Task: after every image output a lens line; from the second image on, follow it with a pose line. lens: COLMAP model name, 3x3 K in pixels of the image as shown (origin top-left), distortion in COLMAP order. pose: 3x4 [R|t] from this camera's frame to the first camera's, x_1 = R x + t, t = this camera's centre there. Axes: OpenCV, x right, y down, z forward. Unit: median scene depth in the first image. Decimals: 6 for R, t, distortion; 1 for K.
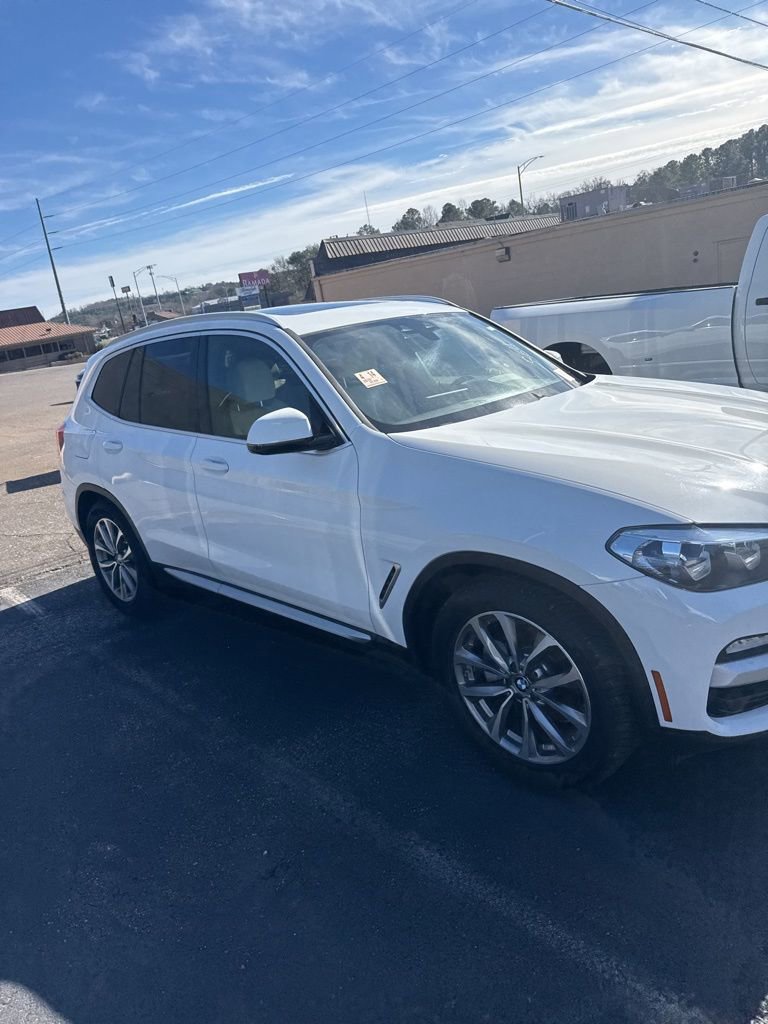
lens RADIAL K [[713.0, 0, 384.0], [0, 713.0, 512.0], [0, 0, 1]] dist [0.026924, -0.039254]
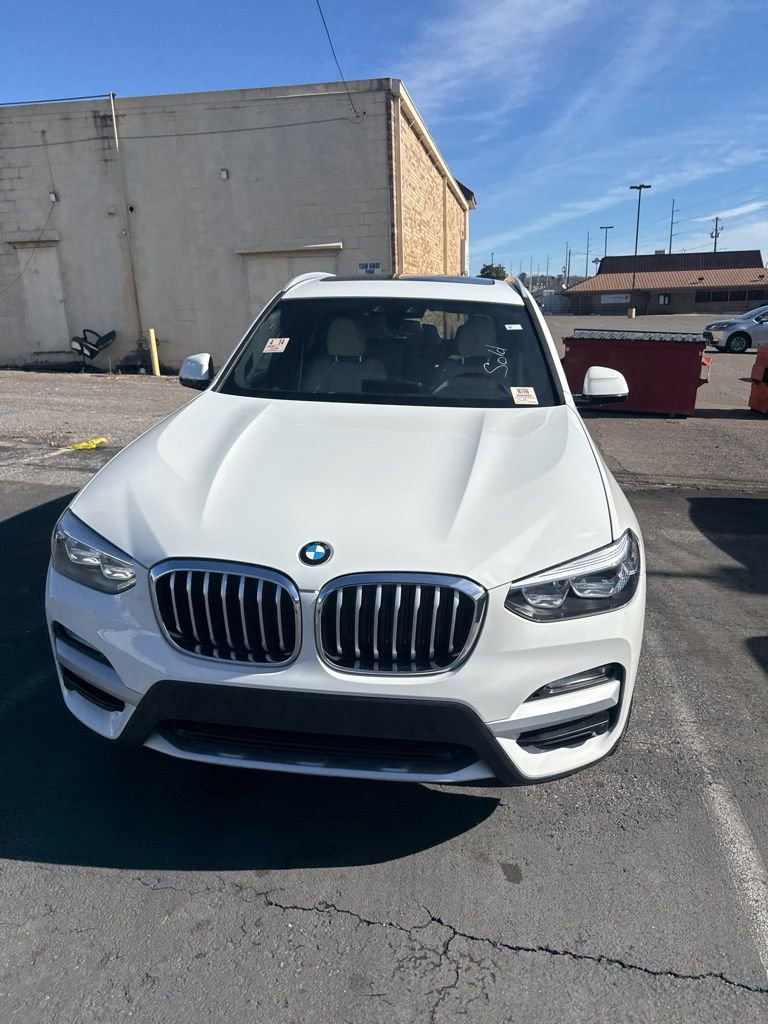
lens RADIAL K [[713.0, 0, 384.0], [0, 713.0, 512.0], [0, 0, 1]] dist [0.026924, -0.039254]
pose [[0.604654, 0.353576, -0.713707, 1.026943], [-0.300947, 0.931061, 0.206292, -0.238540], [0.737445, 0.090052, 0.669377, 0.423366]]
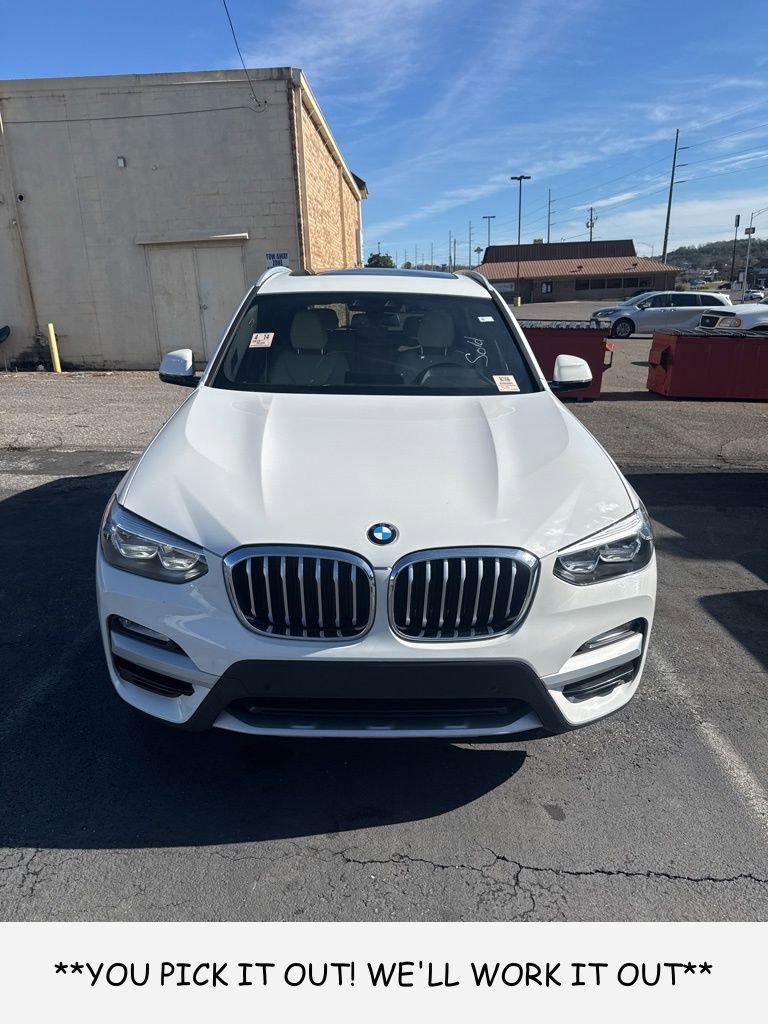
lens RADIAL K [[715.0, 0, 373.5], [0, 715.0, 513.2], [0, 0, 1]] dist [0.023645, -0.038151]
pose [[0.705783, 0.332202, -0.625709, 0.967753], [-0.281525, 0.942022, 0.182588, -0.196623], [0.650088, 0.047285, 0.758386, 0.275481]]
